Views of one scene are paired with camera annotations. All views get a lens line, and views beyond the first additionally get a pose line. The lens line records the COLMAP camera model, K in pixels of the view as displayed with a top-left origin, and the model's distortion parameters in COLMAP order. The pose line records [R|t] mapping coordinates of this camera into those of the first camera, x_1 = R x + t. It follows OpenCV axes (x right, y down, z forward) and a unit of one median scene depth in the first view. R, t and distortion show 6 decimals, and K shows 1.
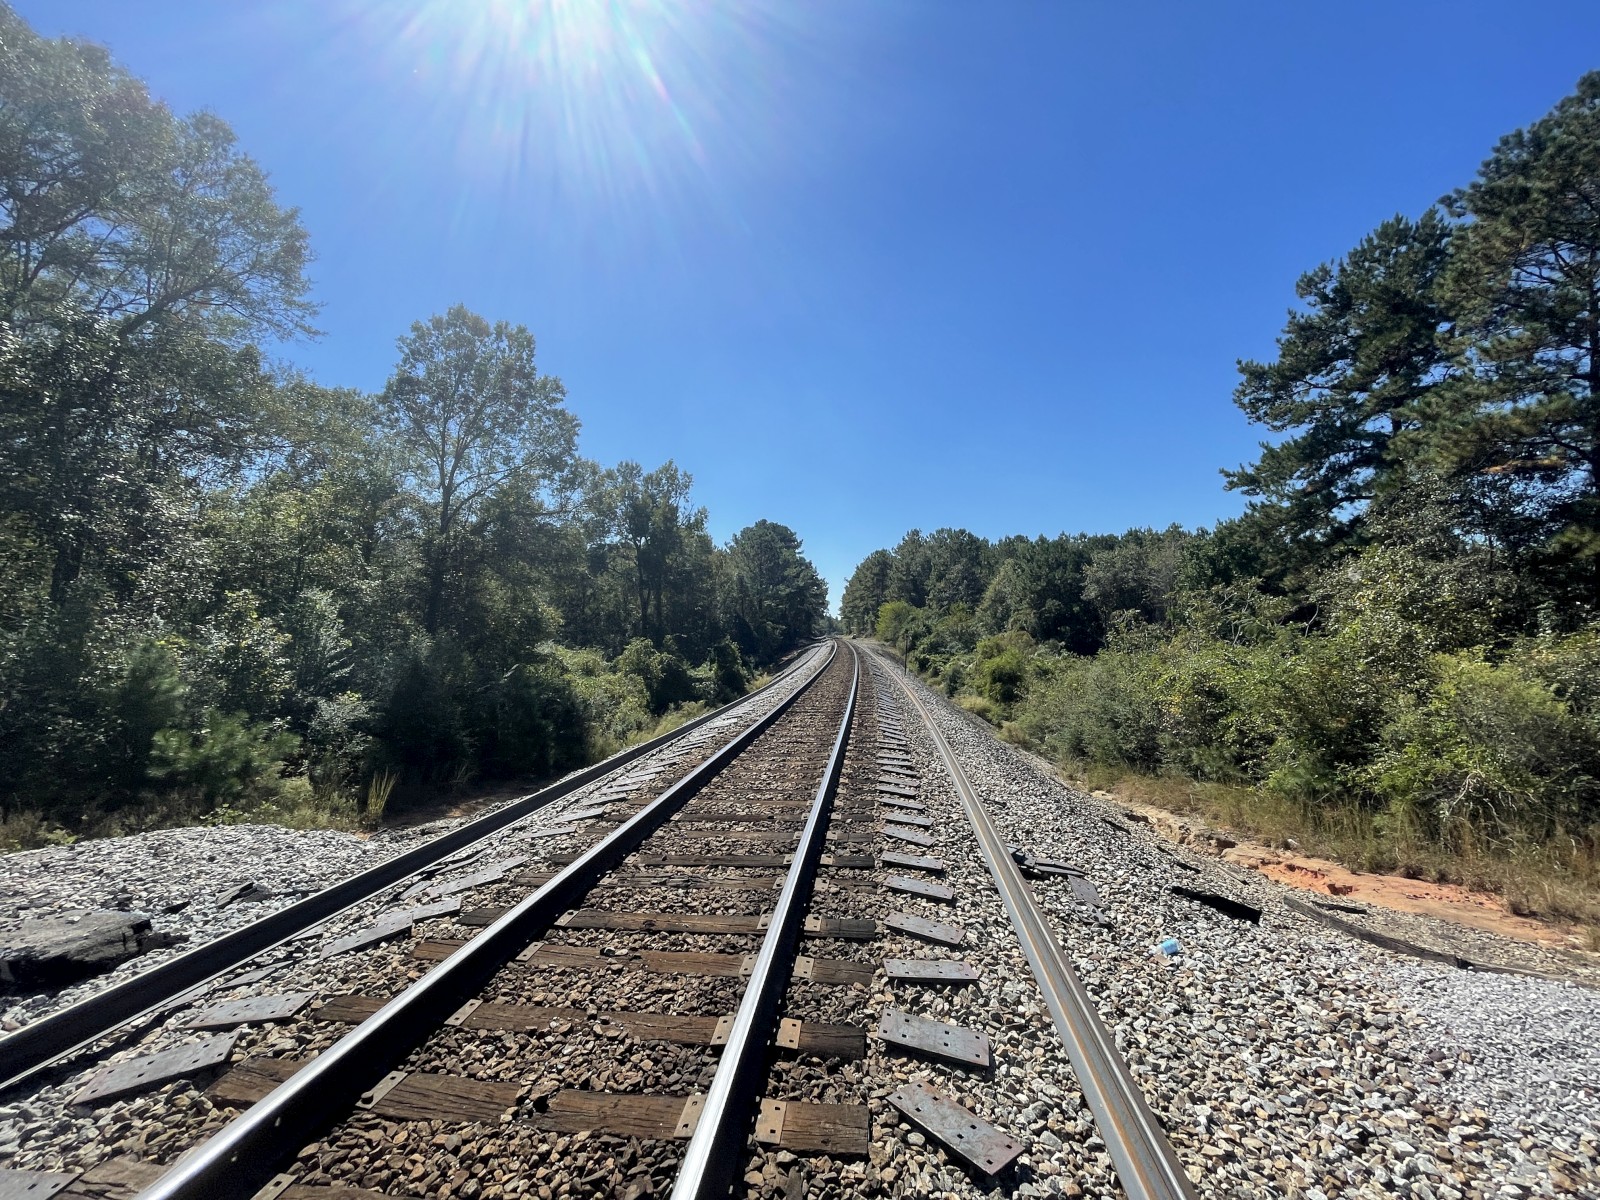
lens RADIAL K [[645.6, 0, 801.2], [0, 645.6, 599.5], [0, 0, 1]] dist [-0.004041, 0.000033]
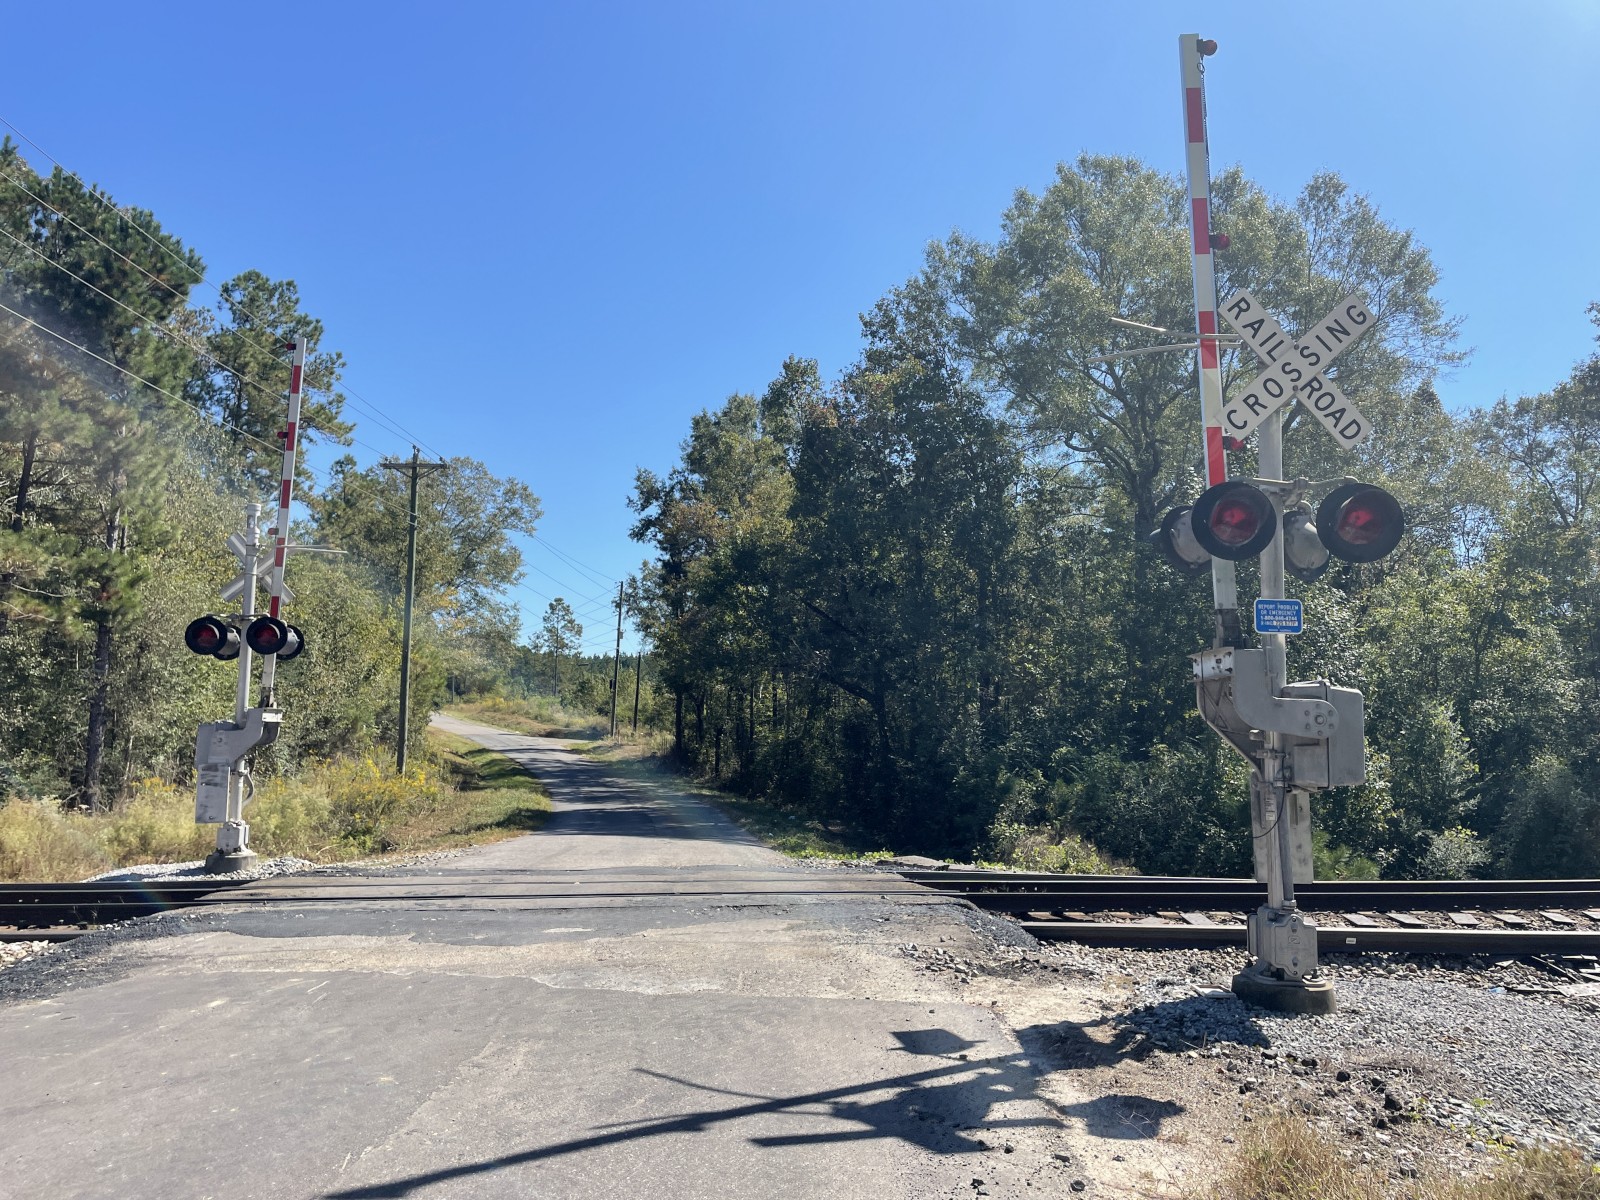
lens RADIAL K [[1227.1, 0, 773.4], [0, 1227.1, 584.0], [0, 0, 1]] dist [0.074507, -0.102856]
pose [[0.241740, -0.134605, -0.960959, 0.463343], [0.044706, 0.990825, -0.127542, 0.000017], [0.969311, -0.012129, 0.245540, -0.164798]]
